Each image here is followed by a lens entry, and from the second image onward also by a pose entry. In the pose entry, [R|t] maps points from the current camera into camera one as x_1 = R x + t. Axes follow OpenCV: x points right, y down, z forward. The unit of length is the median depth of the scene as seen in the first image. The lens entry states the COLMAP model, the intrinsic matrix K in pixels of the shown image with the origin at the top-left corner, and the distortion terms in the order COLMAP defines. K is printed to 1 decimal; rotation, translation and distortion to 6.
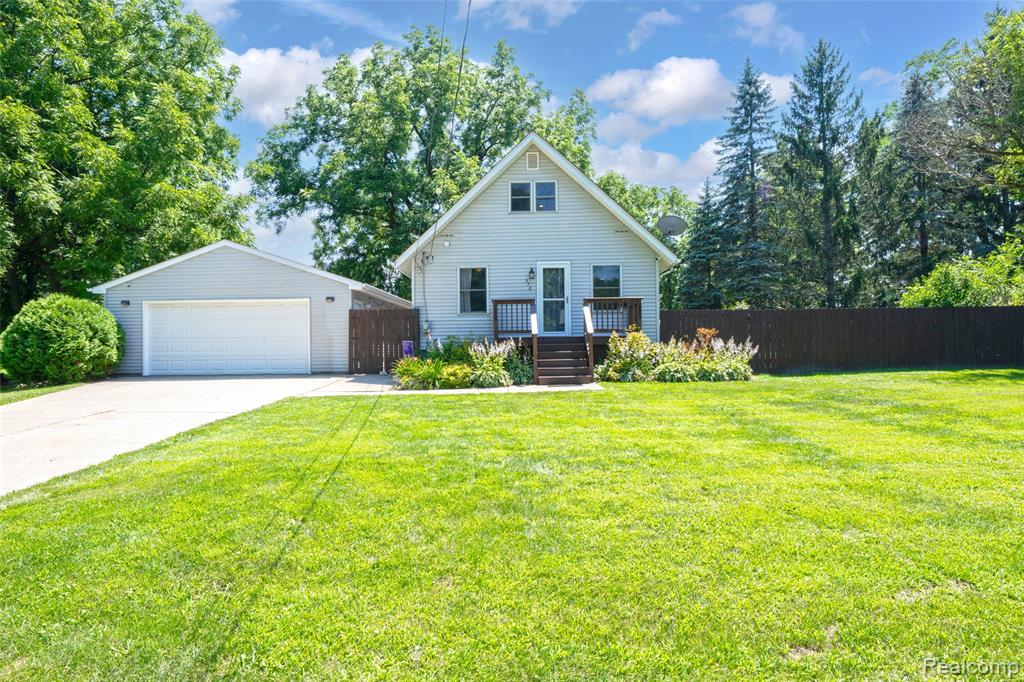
lens RADIAL K [[551.1, 0, 511.1], [0, 551.1, 344.4], [0, 0, 1]] dist [-0.025143, 0.006287]
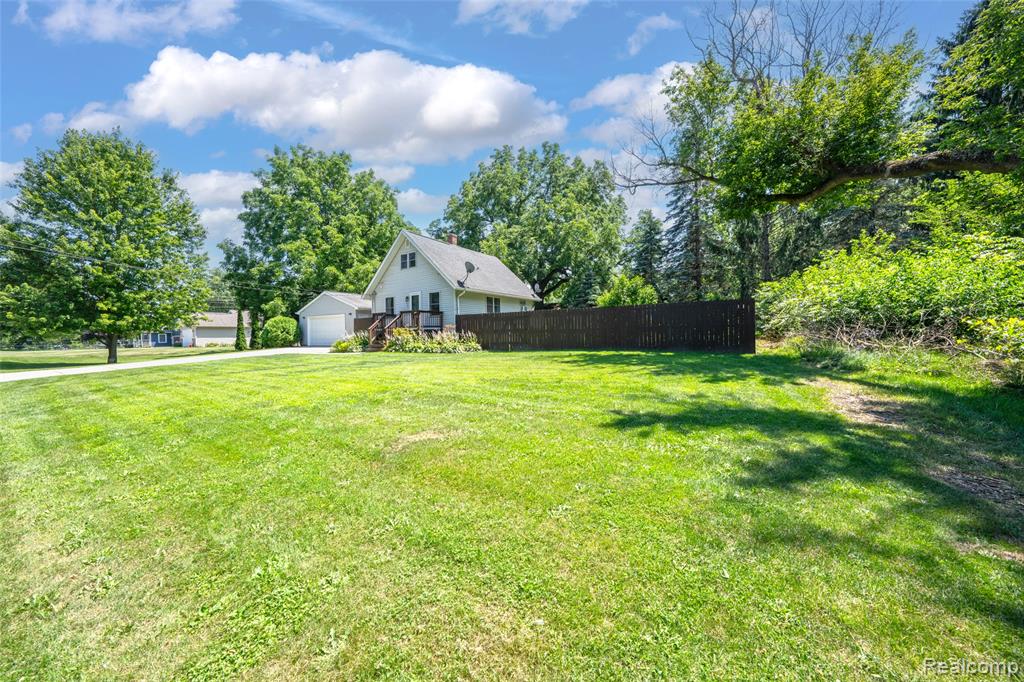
lens RADIAL K [[358.7, 0, 509.7], [0, 358.7, 340.7], [0, 0, 1]] dist [-0.026444, 0.007190]
pose [[0.851356, 0.008931, -0.524513, 1.075708], [0.007308, 0.999556, 0.028881, -0.008816], [0.524538, -0.028421, 0.850912, 0.068635]]
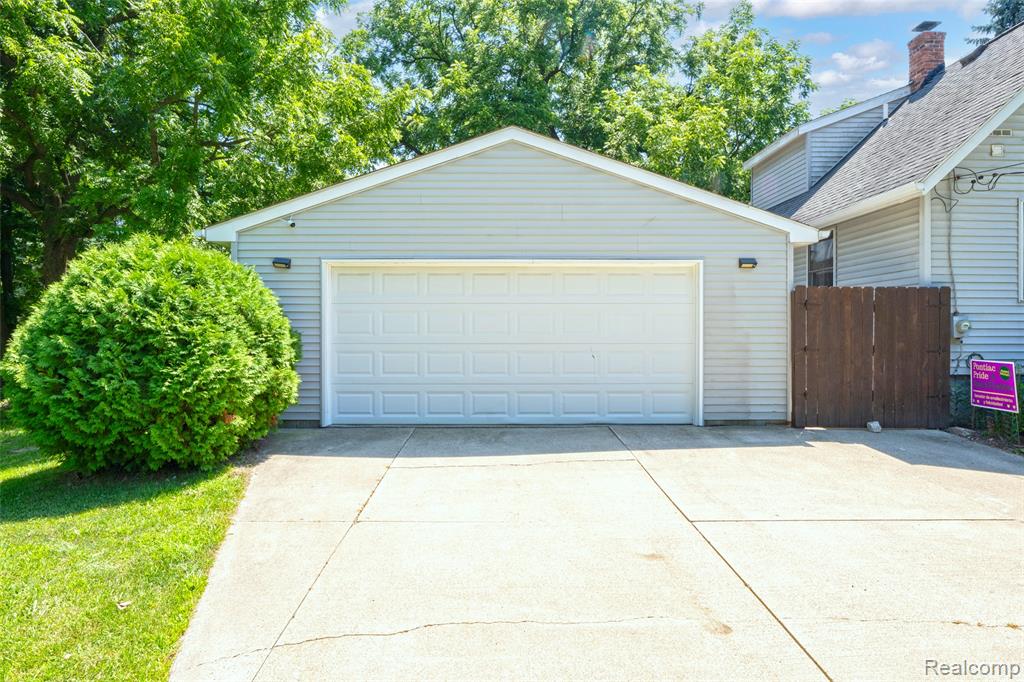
lens RADIAL K [[567.3, 0, 506.5], [0, 567.3, 339.3], [0, 0, 1]] dist [-0.017637, 0.000131]
pose [[0.998995, 0.011043, 0.043448, -0.570801], [-0.011710, 0.999817, 0.015131, -0.024199], [-0.043273, -0.015624, 0.998941, 0.553834]]
